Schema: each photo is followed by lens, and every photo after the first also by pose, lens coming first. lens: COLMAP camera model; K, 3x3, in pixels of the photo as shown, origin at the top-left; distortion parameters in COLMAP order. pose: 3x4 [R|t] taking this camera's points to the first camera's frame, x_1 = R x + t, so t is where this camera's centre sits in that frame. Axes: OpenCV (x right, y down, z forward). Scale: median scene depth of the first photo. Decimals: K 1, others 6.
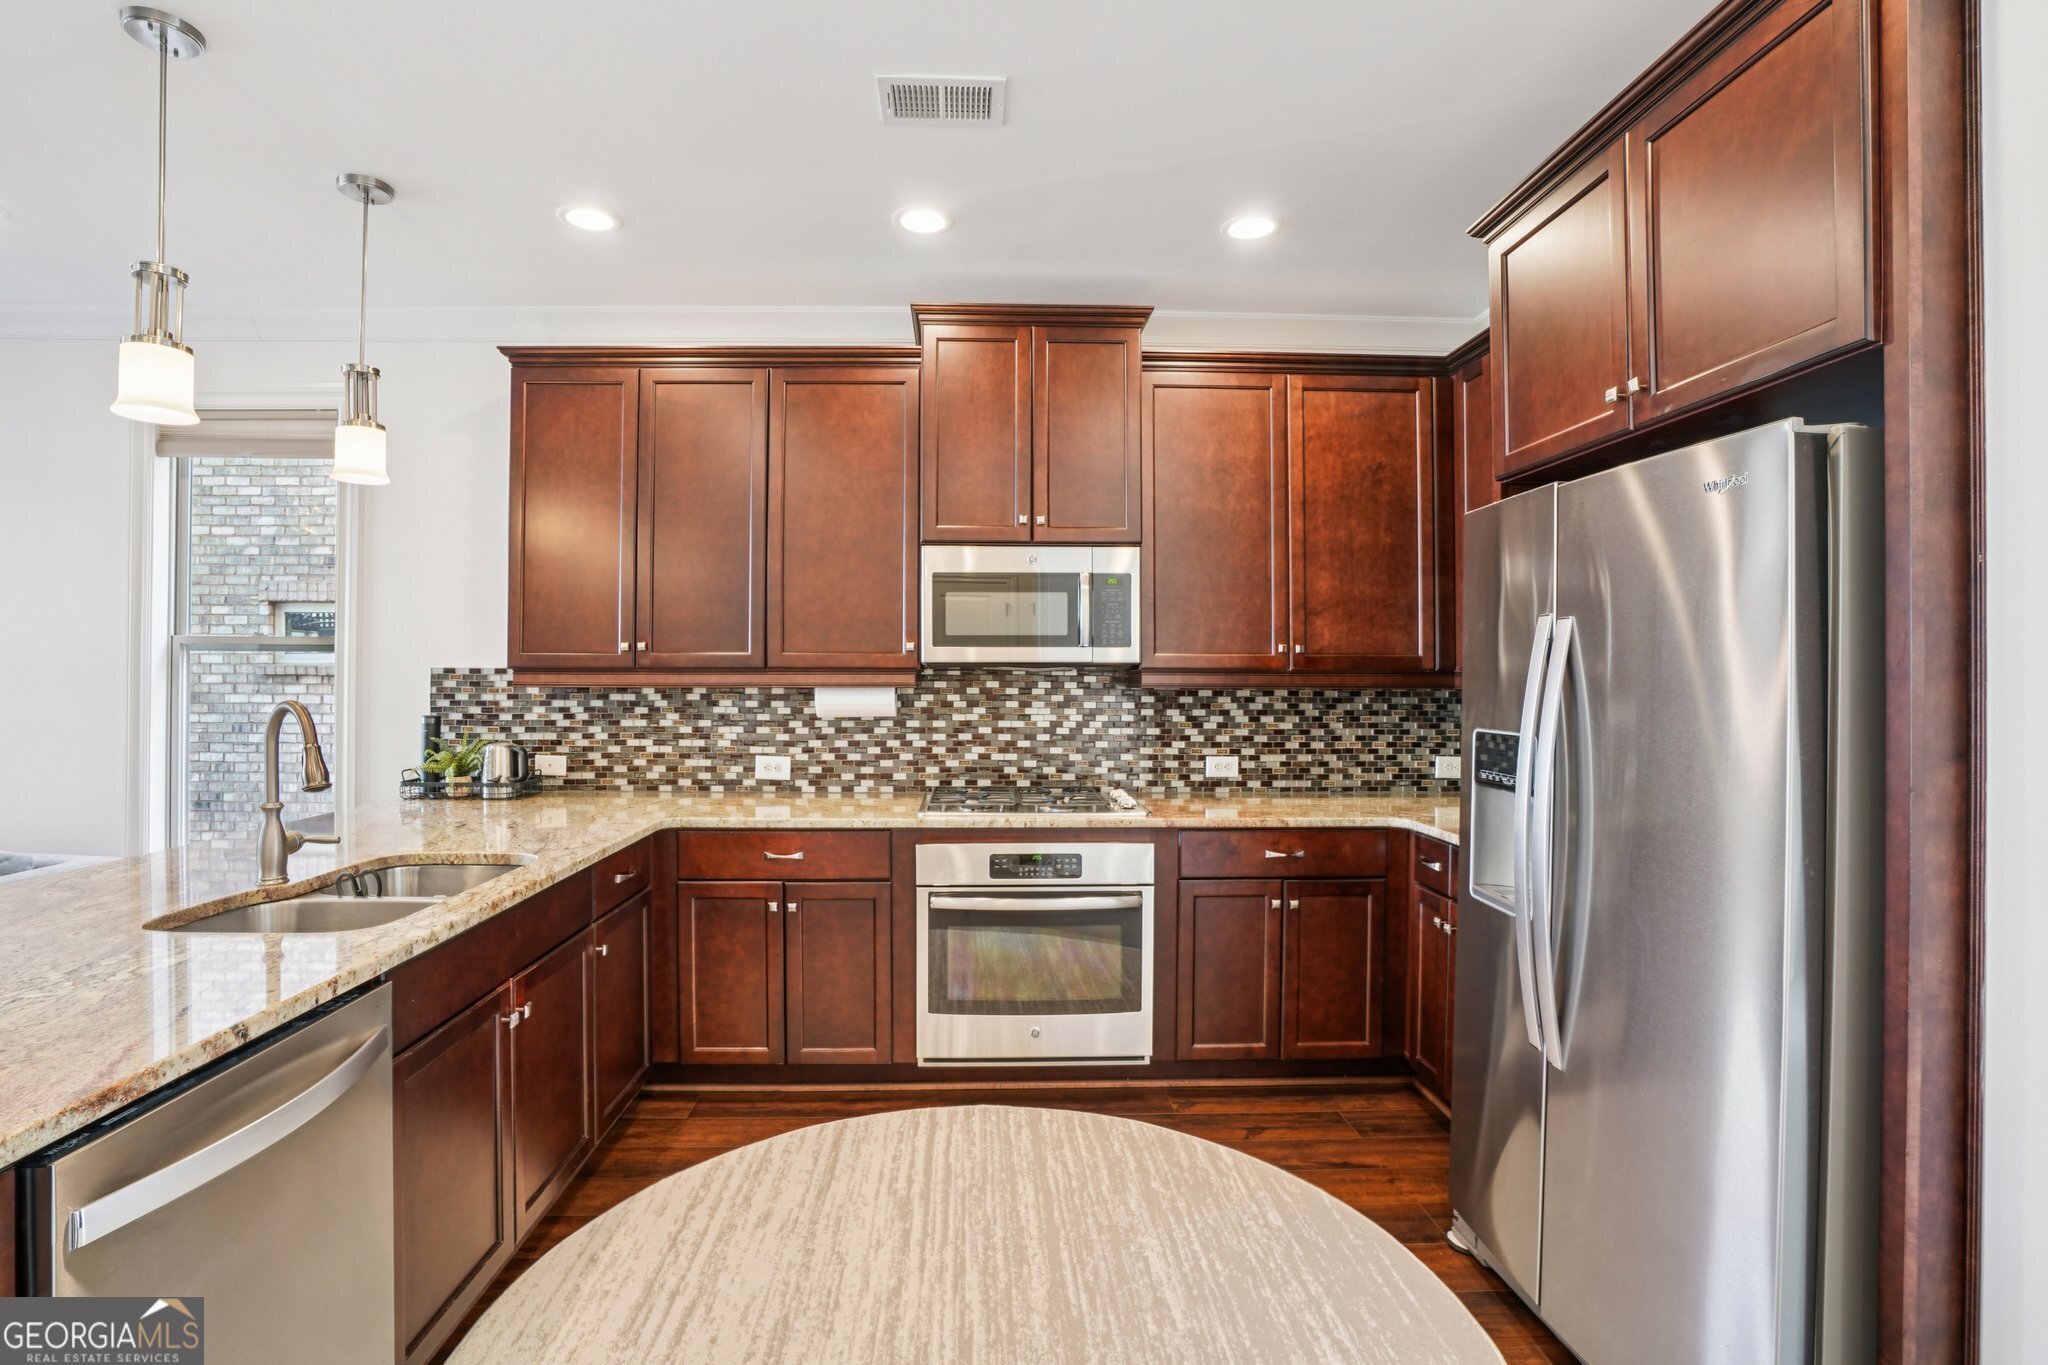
lens RADIAL K [[946.0, 0, 1019.4], [0, 946.0, 672.9], [0, 0, 1]] dist [-0.026987, 0.006968]
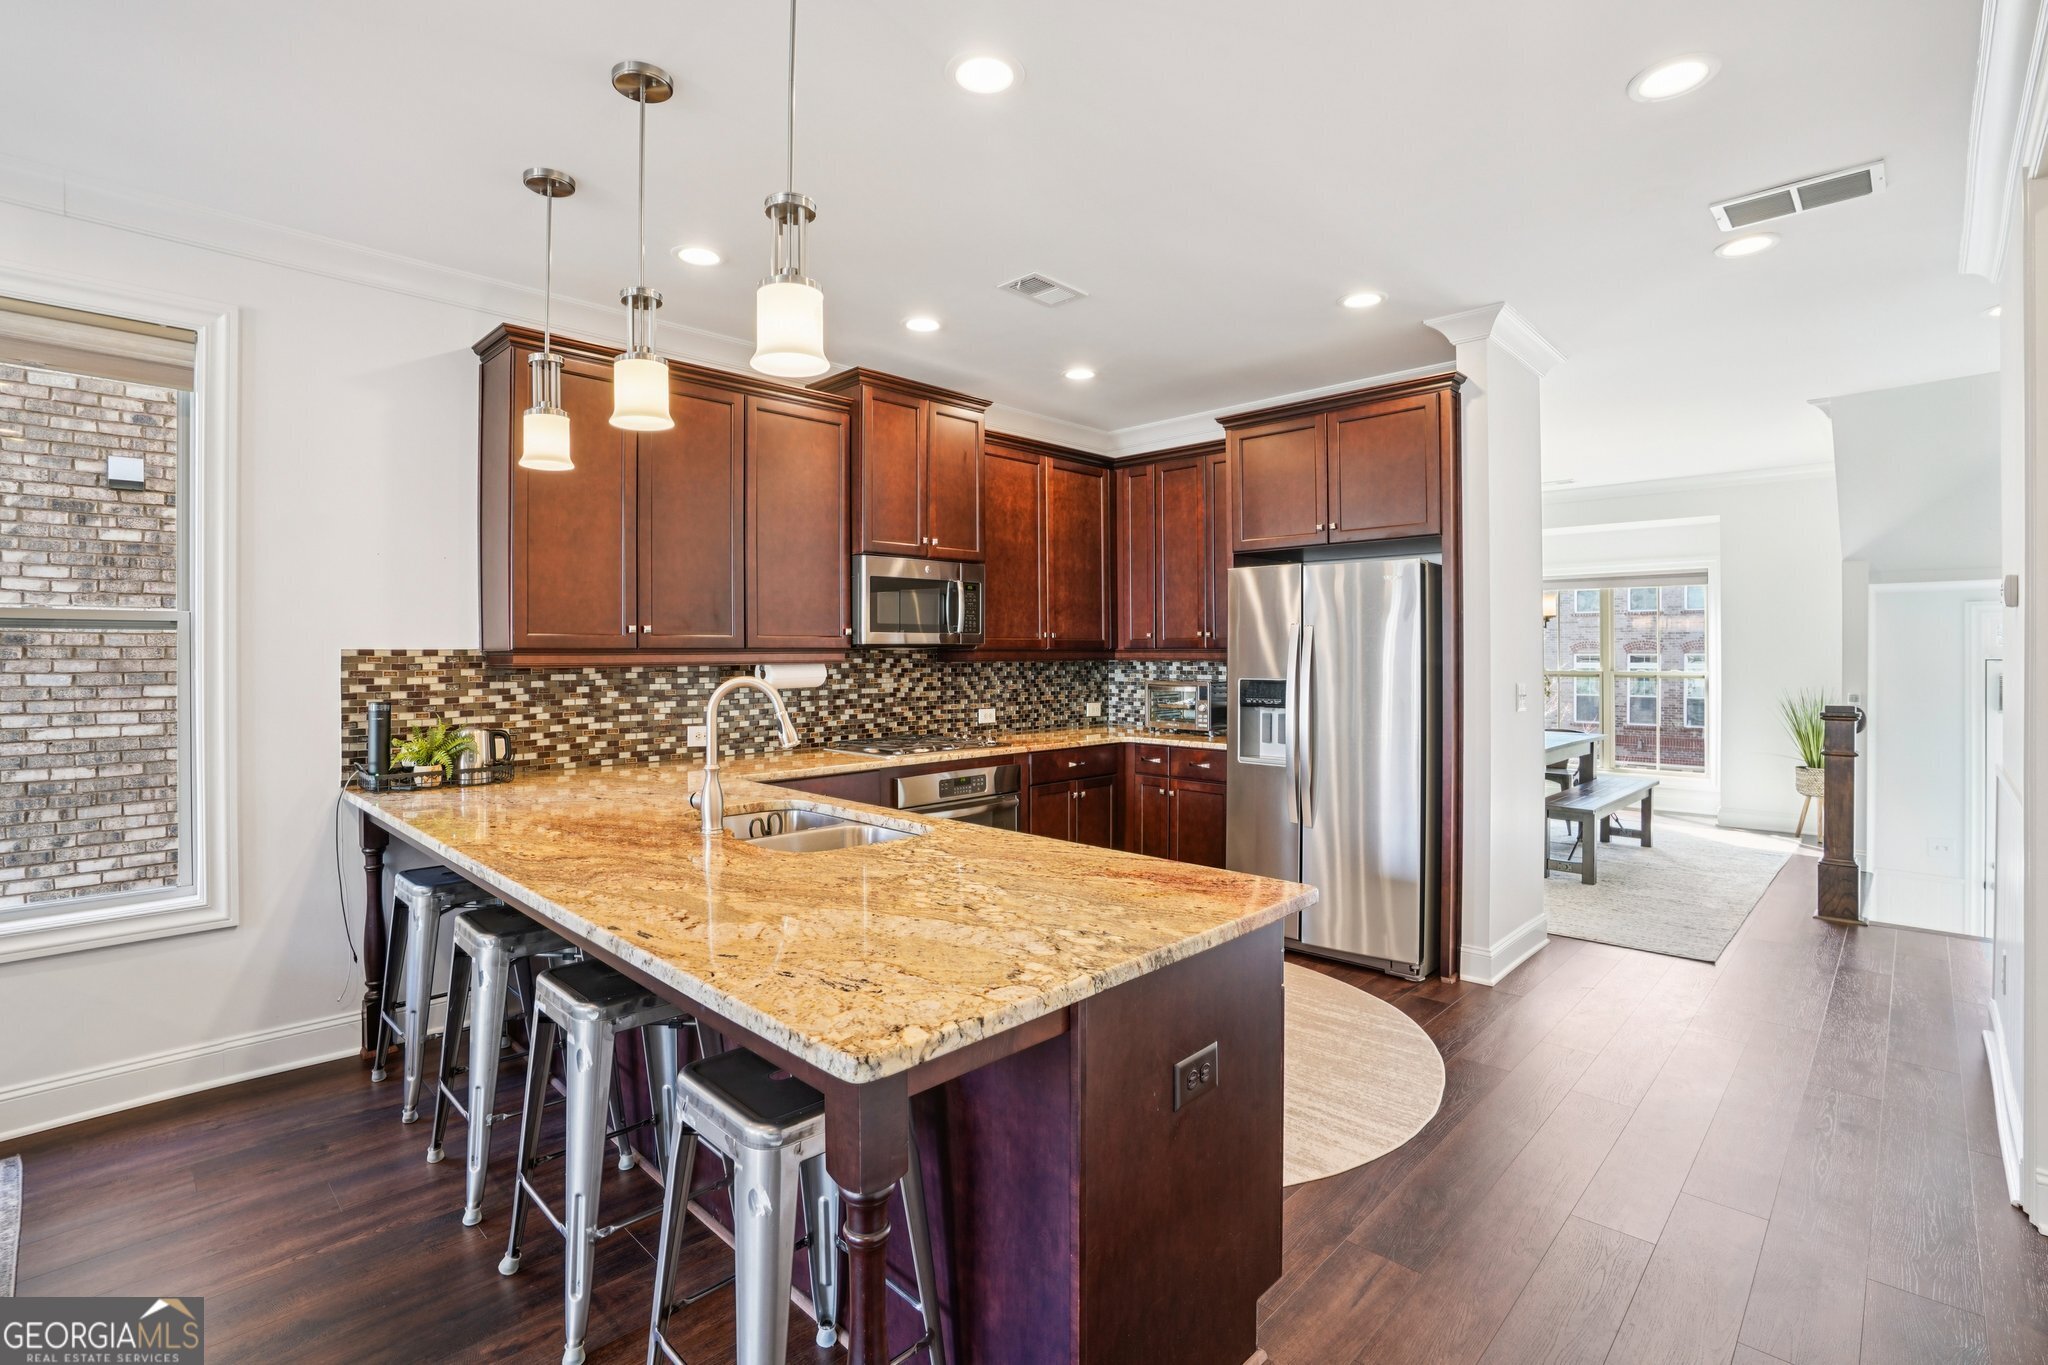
lens RADIAL K [[946.0, 0, 1037.0], [0, 946.0, 658.4], [0, 0, 1]] dist [-0.026987, 0.006968]
pose [[0.717910, -0.010216, 0.696061, -0.762836], [0.000424, 0.999899, 0.014238, -0.009218], [-0.696135, -0.009927, 0.717842, -0.094004]]
